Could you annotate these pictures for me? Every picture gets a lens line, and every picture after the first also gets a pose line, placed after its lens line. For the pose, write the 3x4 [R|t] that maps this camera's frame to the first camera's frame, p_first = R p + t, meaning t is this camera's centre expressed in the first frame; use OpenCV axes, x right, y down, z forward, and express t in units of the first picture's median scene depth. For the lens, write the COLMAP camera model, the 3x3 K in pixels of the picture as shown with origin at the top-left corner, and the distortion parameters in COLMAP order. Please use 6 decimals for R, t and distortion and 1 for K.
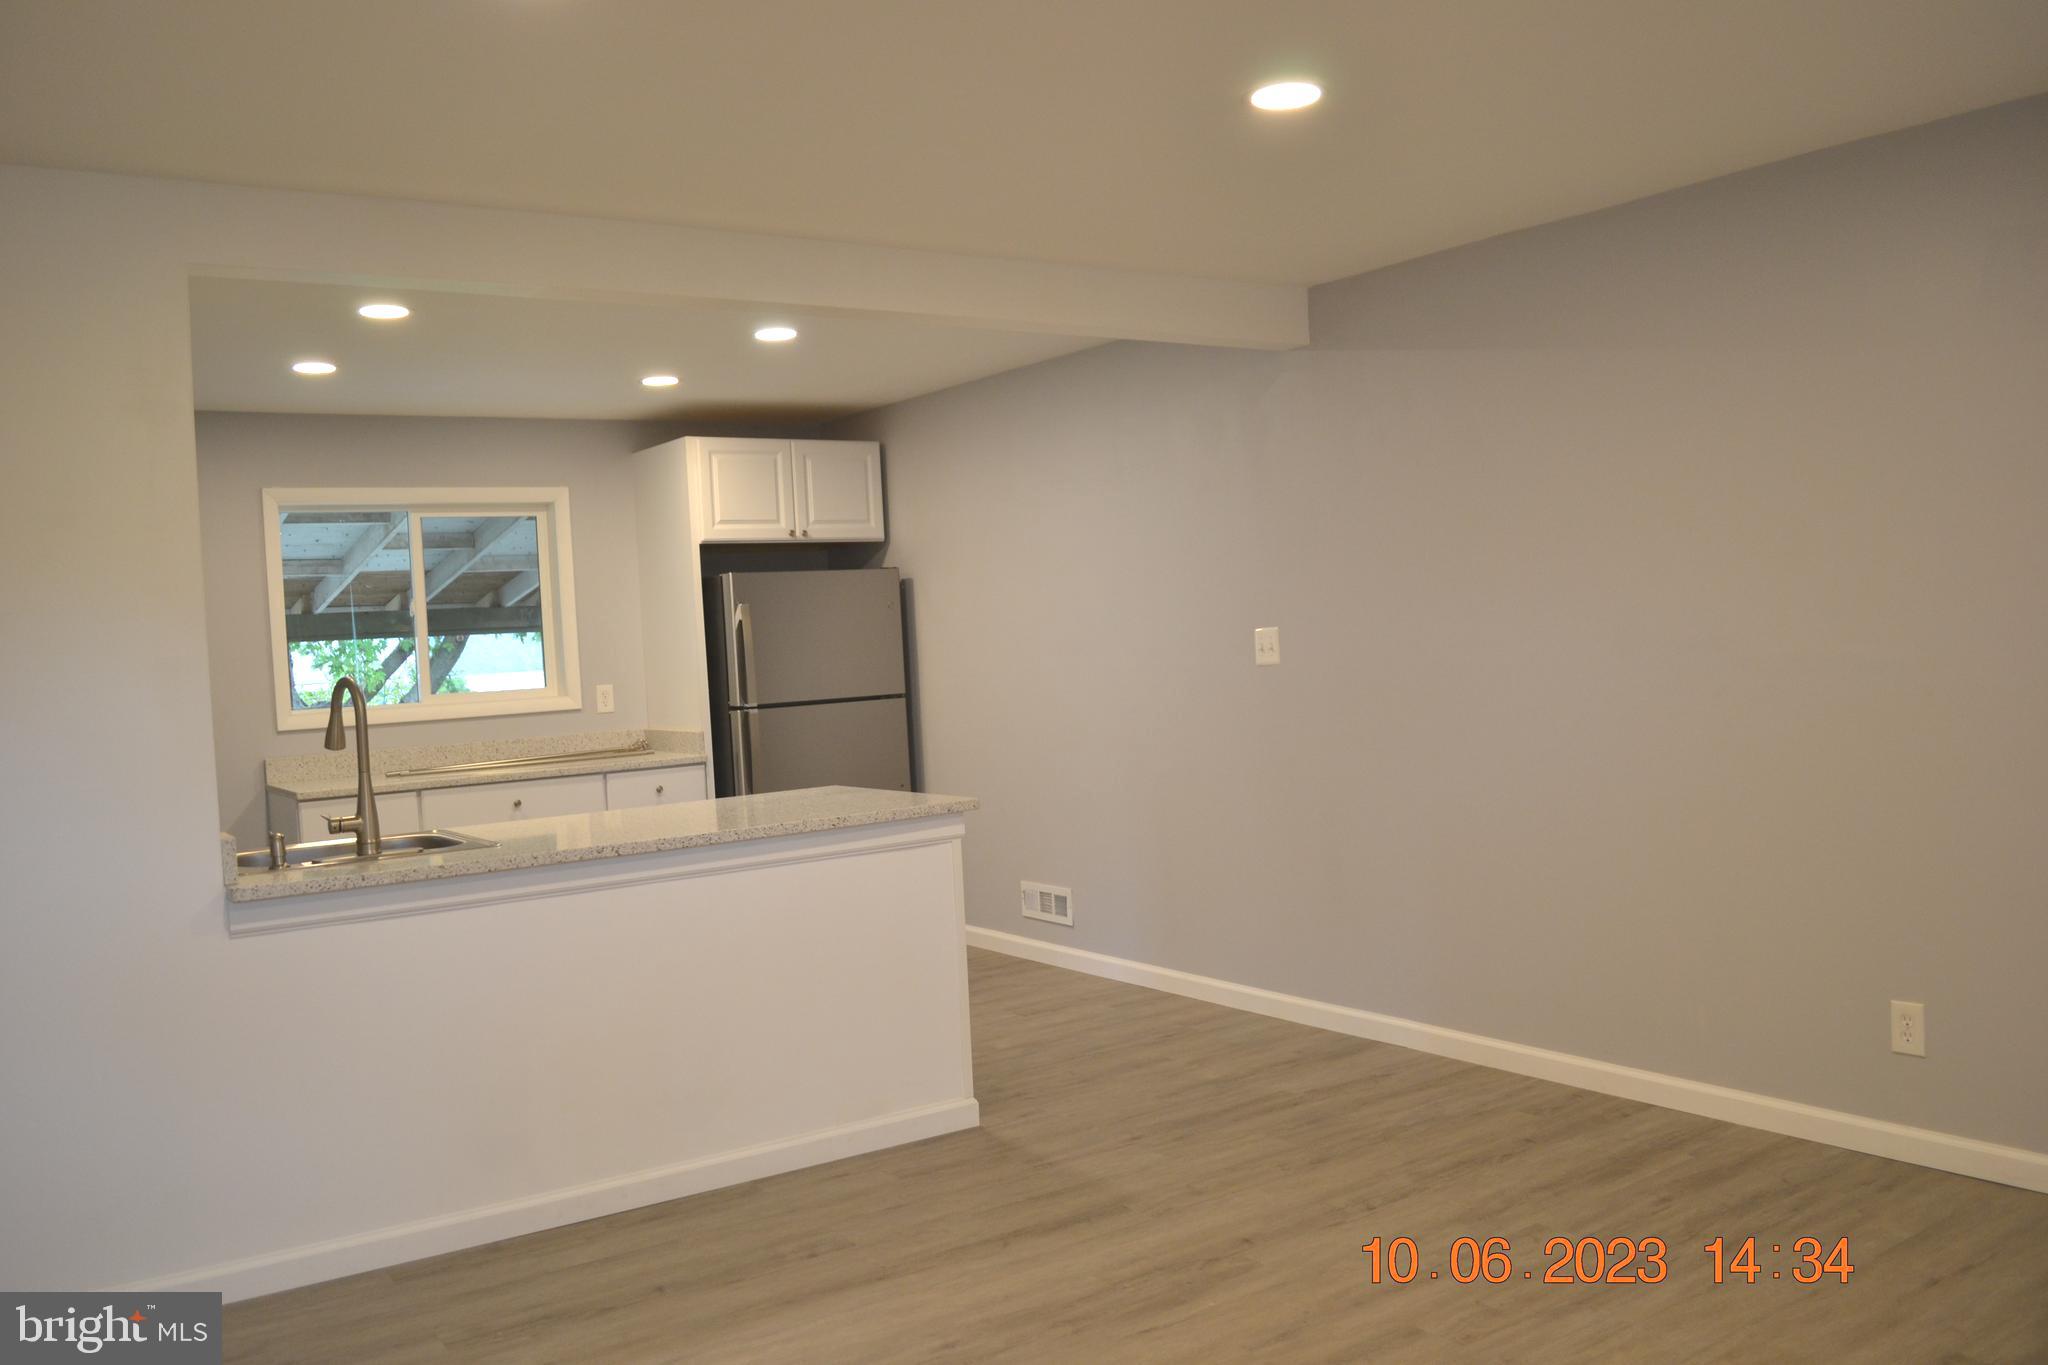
lens RADIAL K [[1665.0, 0, 946.6], [0, 1665.0, 677.6], [0, 0, 1]] dist [-0.004145, -0.000188]
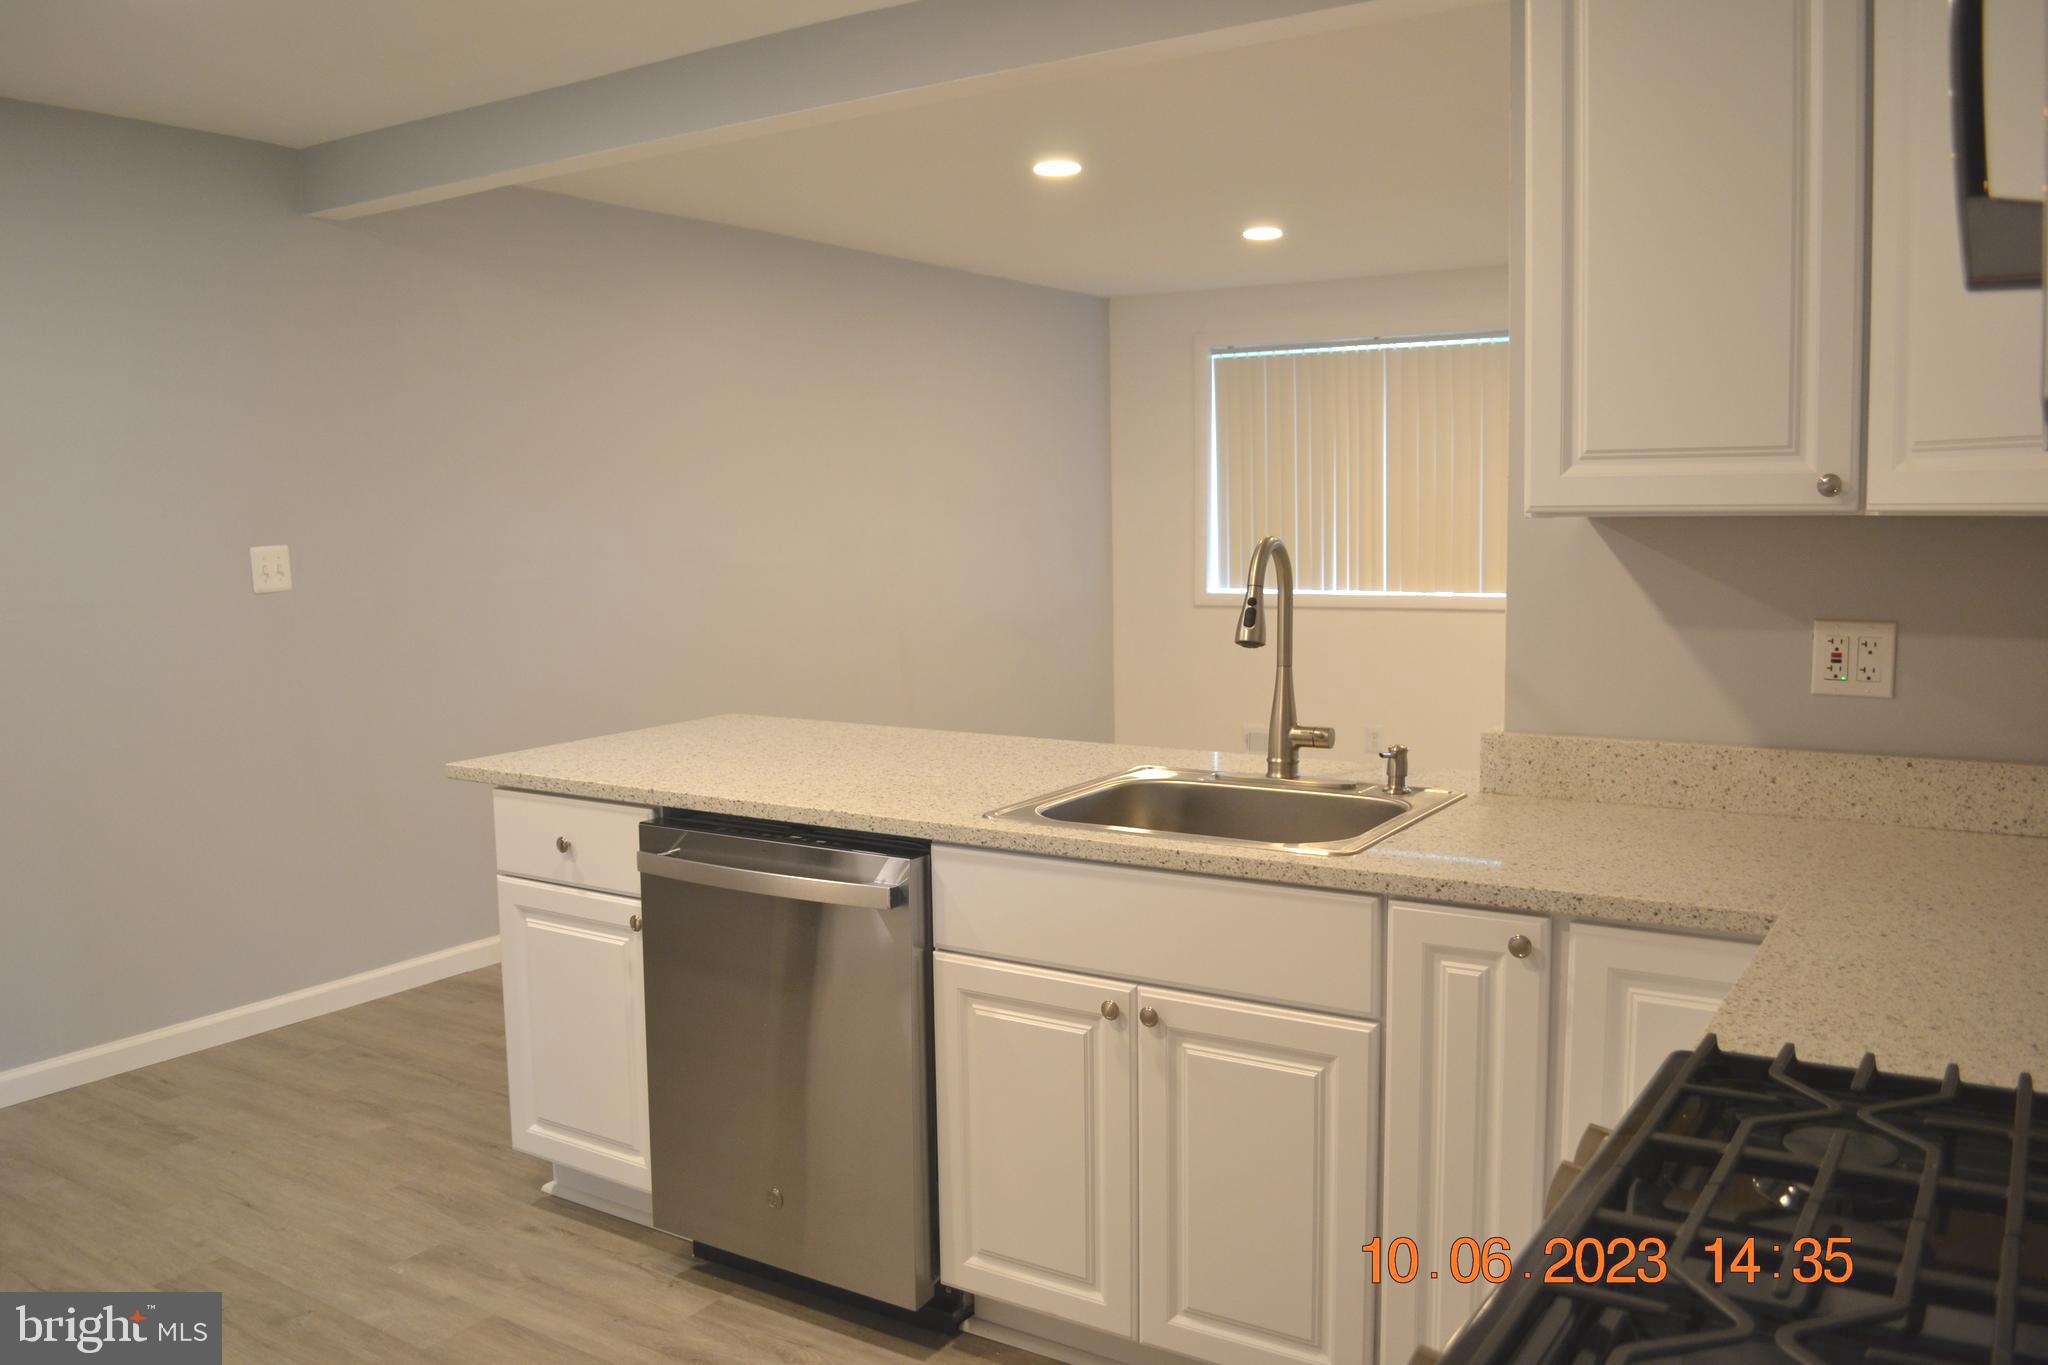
lens RADIAL K [[1665.0, 0, 946.6], [0, 1665.0, 677.6], [0, 0, 1]] dist [-0.004145, -0.000188]
pose [[-0.385745, -0.033232, 0.922007, -0.960455], [0.061393, 0.996212, 0.061591, 0.005820], [-0.920561, 0.080363, -0.382243, 1.426854]]
